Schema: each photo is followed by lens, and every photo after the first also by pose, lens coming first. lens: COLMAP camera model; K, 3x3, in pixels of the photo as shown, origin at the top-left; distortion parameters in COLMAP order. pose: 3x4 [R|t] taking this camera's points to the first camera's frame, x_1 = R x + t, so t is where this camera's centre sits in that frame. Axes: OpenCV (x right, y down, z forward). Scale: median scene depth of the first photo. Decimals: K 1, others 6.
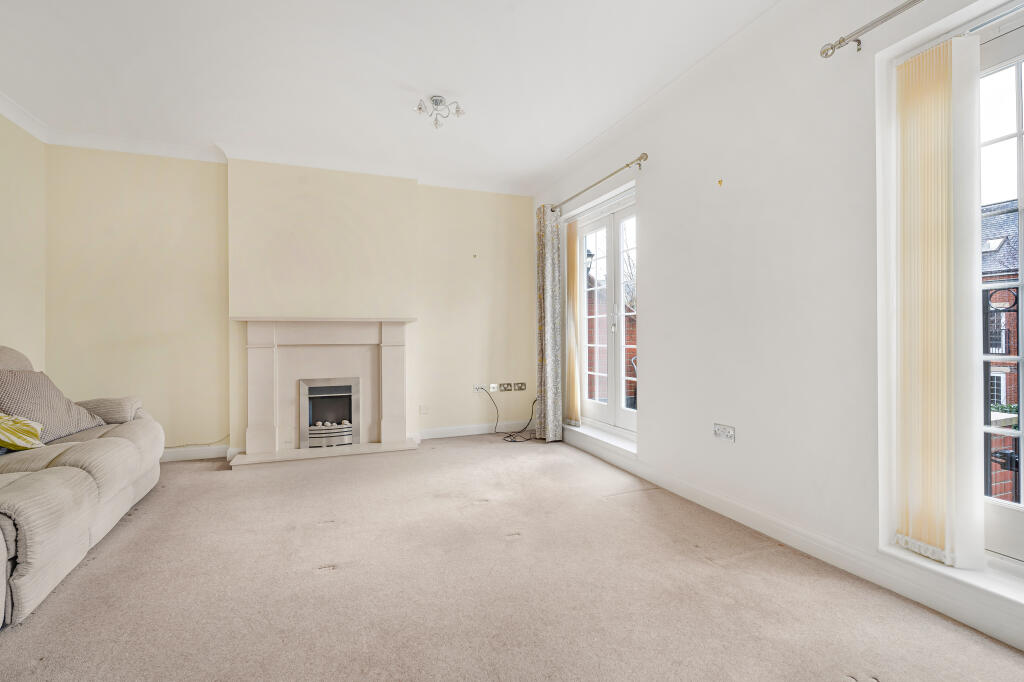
lens RADIAL K [[457.3, 0, 510.4], [0, 457.3, 331.6], [0, 0, 1]] dist [-0.011351, -0.000003]
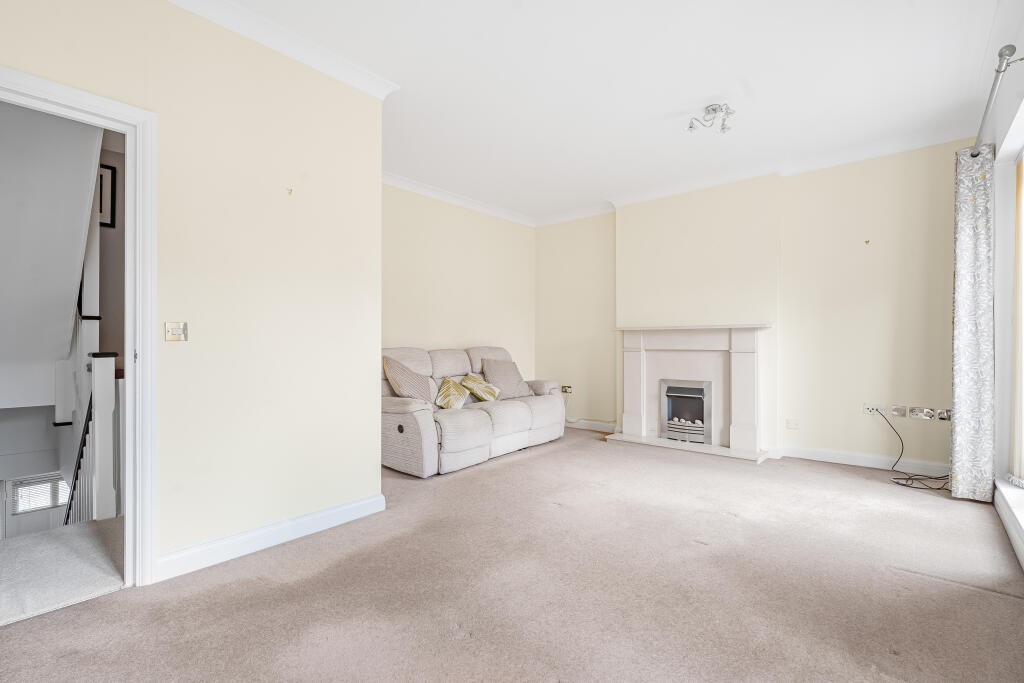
lens RADIAL K [[464.2, 0, 512.0], [0, 464.2, 334.3], [0, 0, 1]] dist [0.002127, 0.000126]
pose [[0.476591, -0.012282, -0.879040, 0.404315], [0.005885, 0.999925, -0.010781, -0.000008], [0.879106, -0.000035, 0.476627, 0.089729]]
